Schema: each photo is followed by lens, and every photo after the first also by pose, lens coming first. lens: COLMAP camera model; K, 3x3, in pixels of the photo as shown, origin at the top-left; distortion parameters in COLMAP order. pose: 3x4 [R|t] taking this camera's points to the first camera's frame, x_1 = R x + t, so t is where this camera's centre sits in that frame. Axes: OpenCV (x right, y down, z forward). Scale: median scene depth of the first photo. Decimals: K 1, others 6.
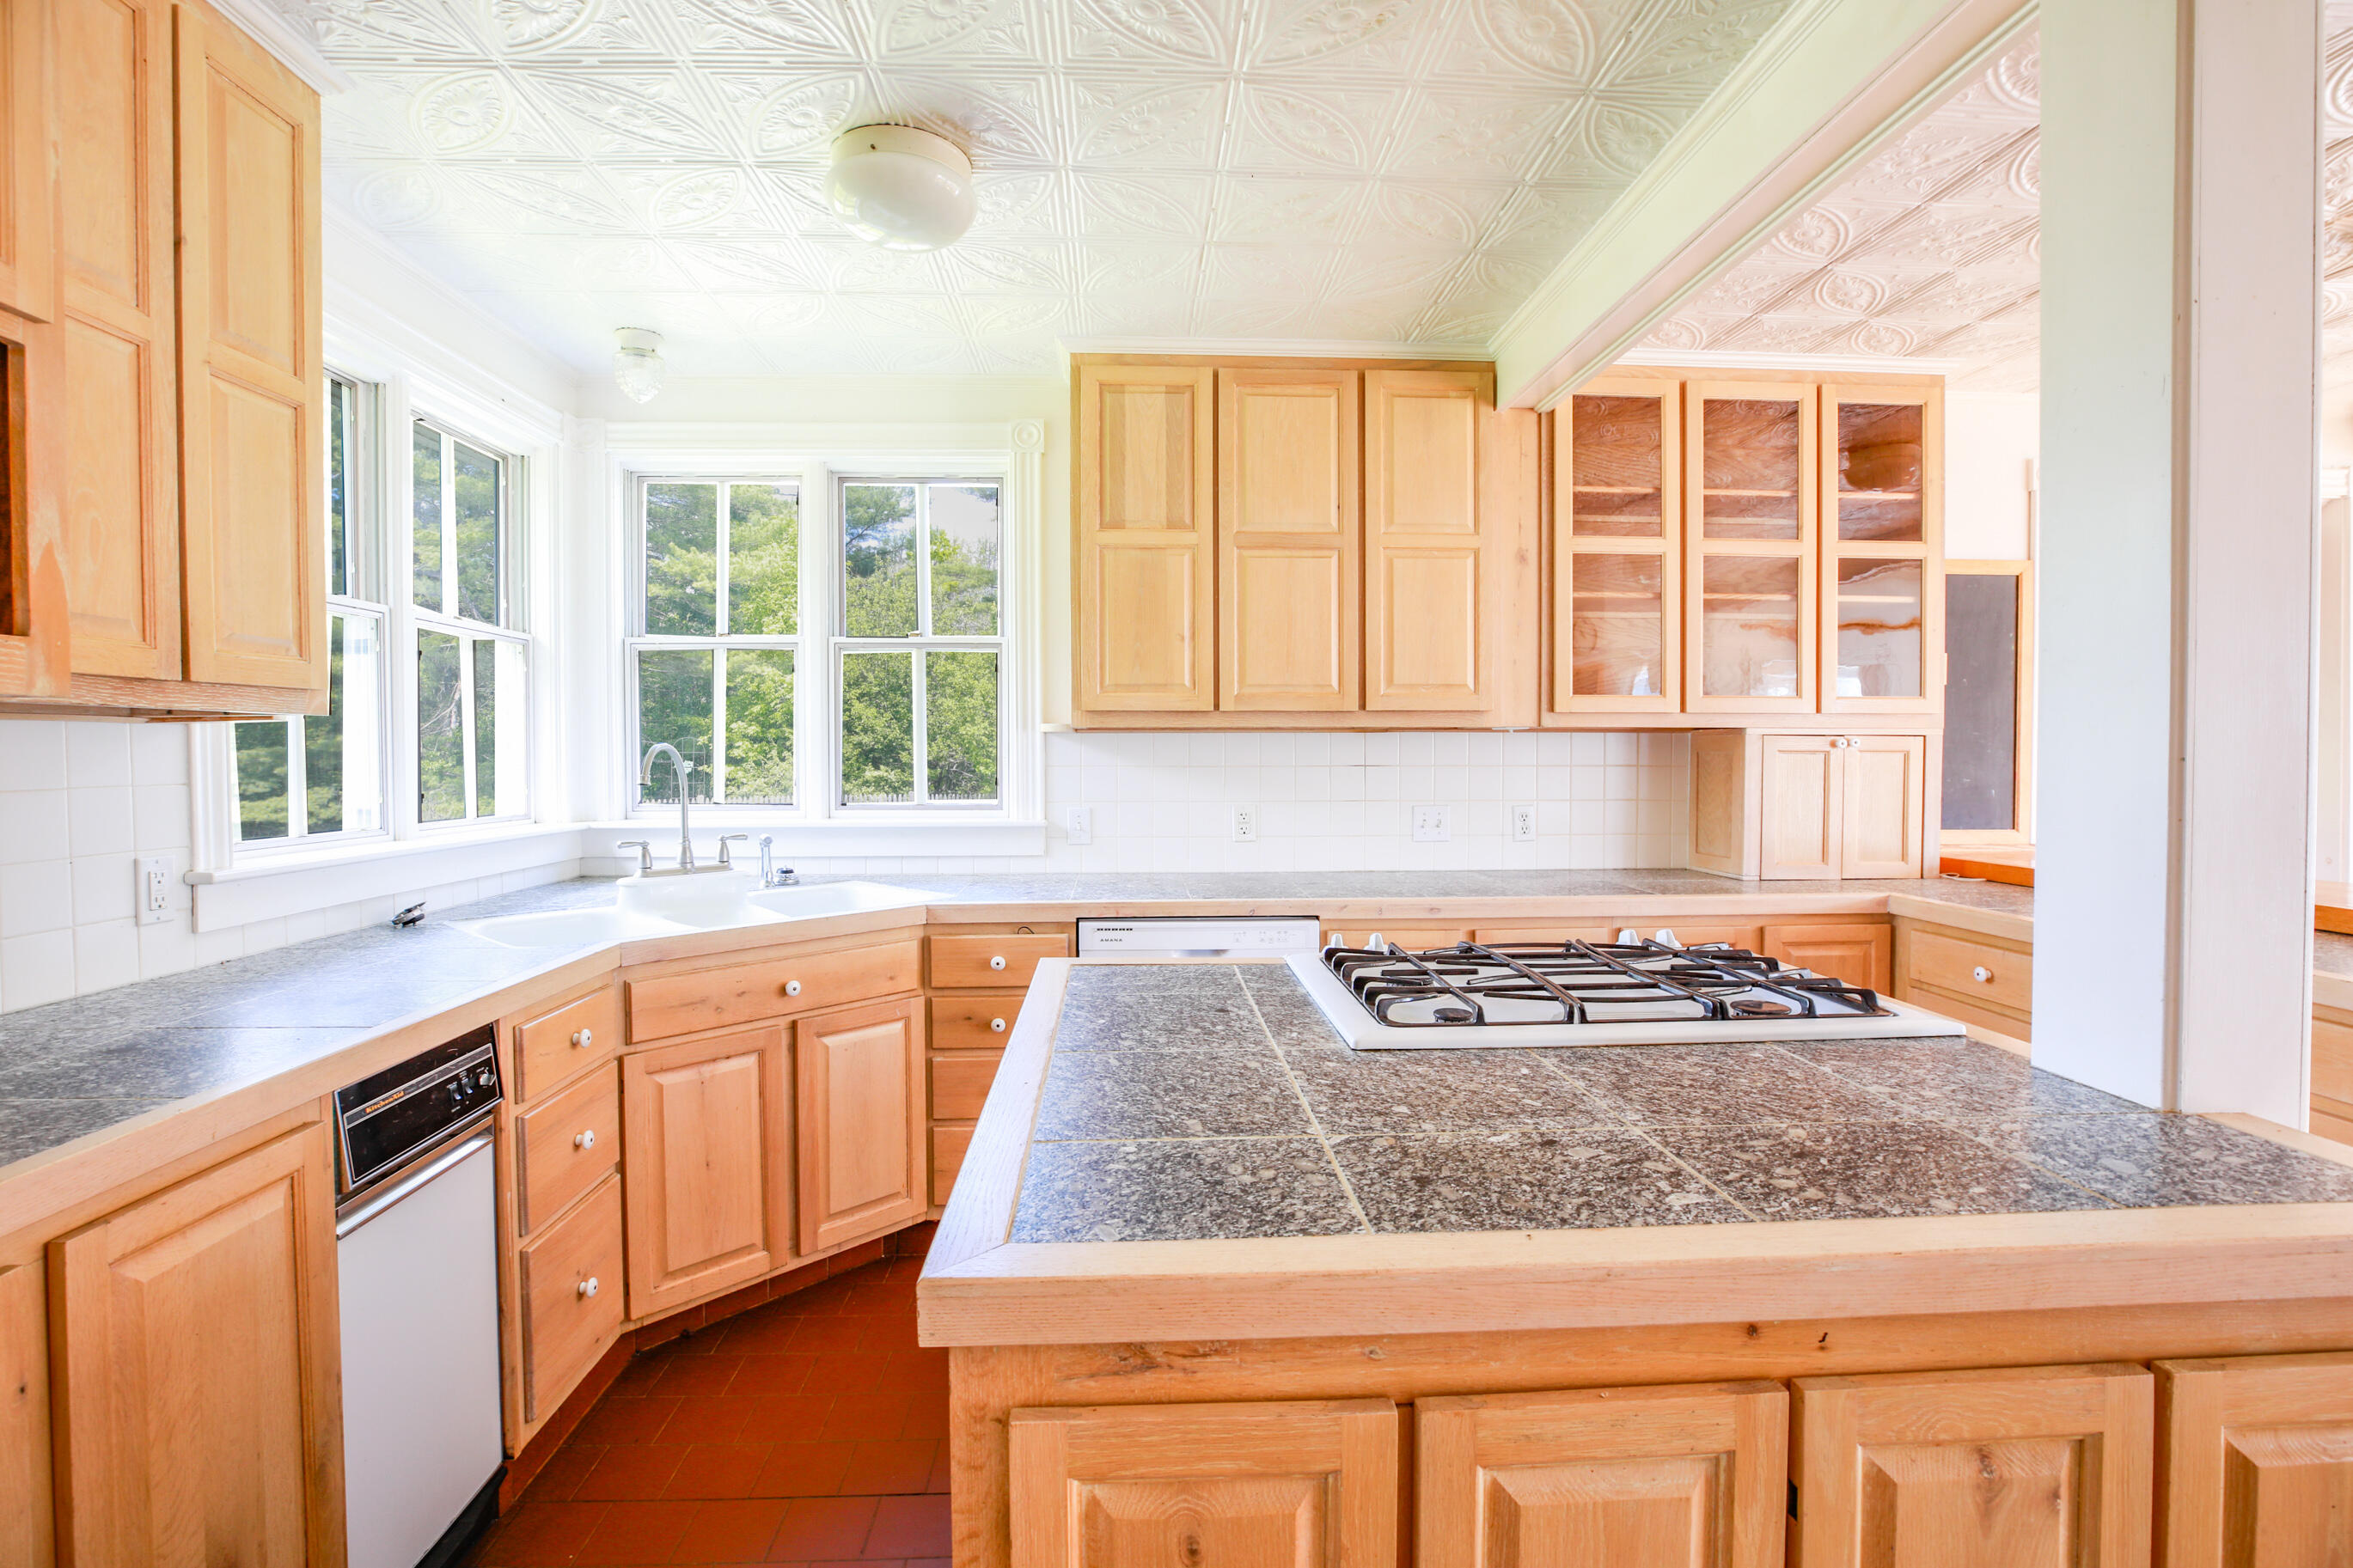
lens RADIAL K [[1068.9, 0, 1175.2], [0, 1068.9, 779.3], [0, 0, 1]] dist [-0.029244, 0.003902]
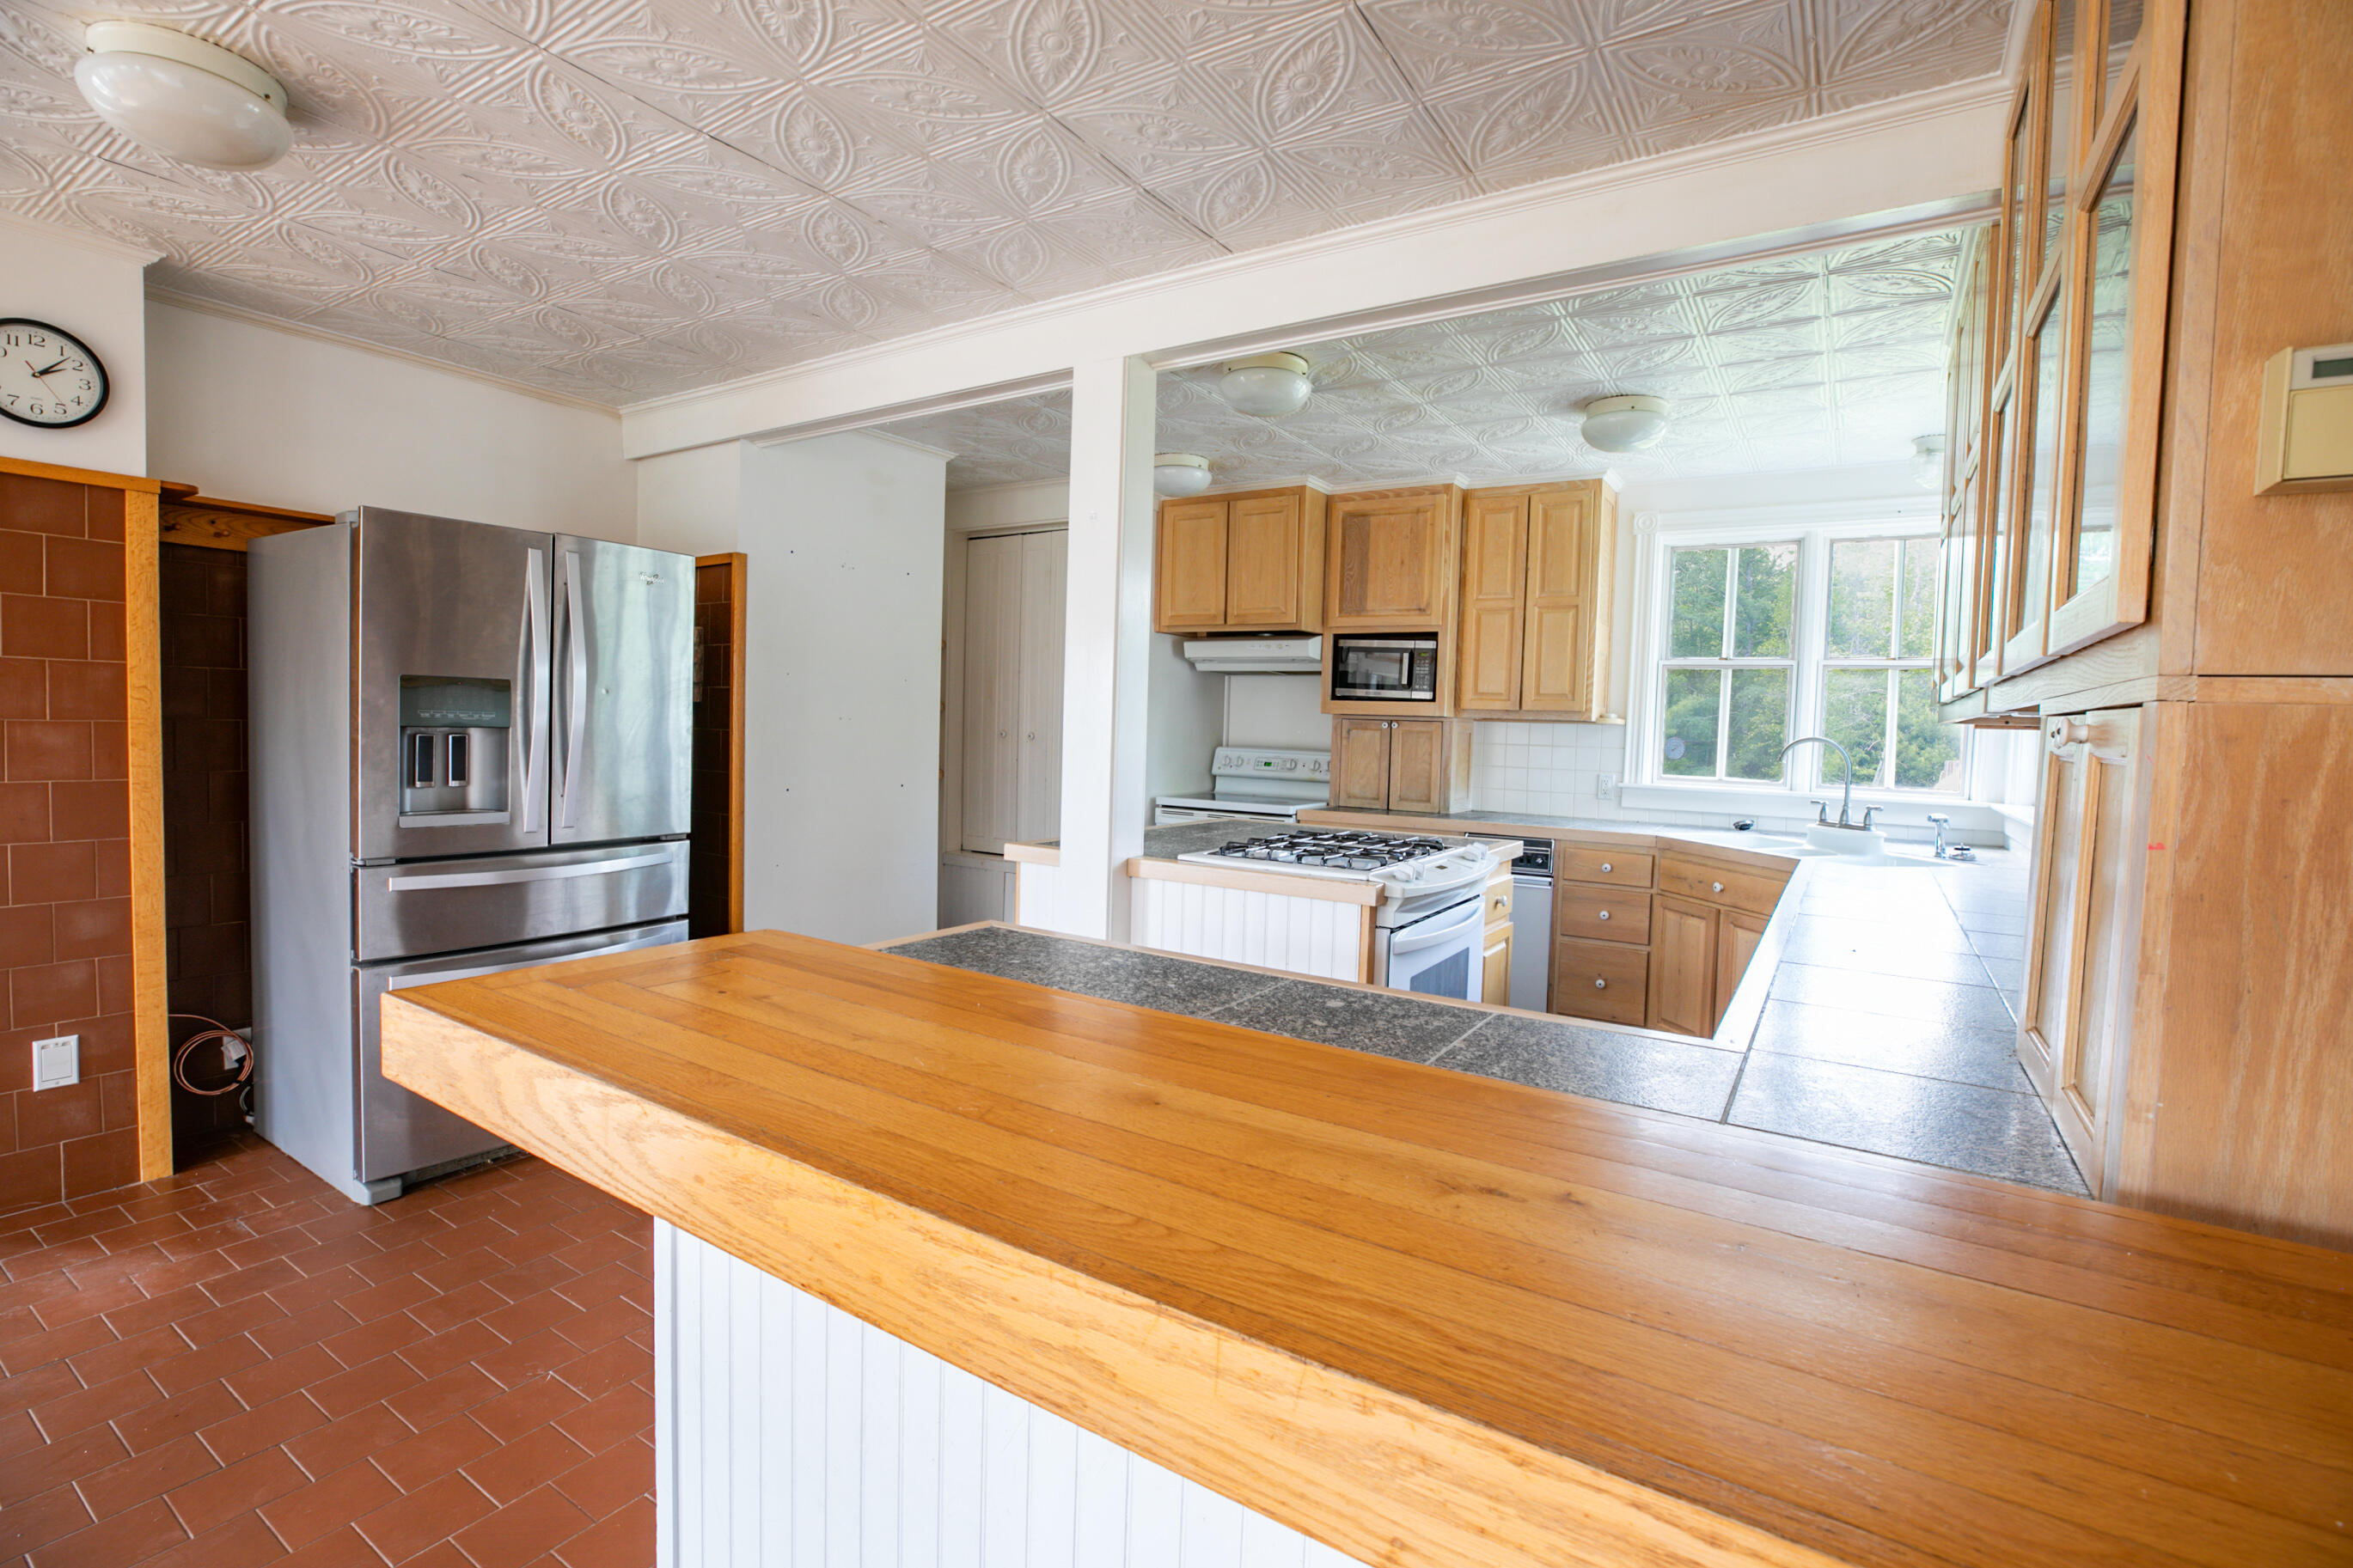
lens RADIAL K [[1068.9, 0, 1172.2], [0, 1068.9, 782.0], [0, 0, 1]] dist [-0.029244, 0.003902]
pose [[-0.586315, 0.026579, -0.809647, 1.332284], [-0.042303, 0.997093, 0.063367, -0.028055], [0.808978, 0.071404, -0.583487, 1.220780]]
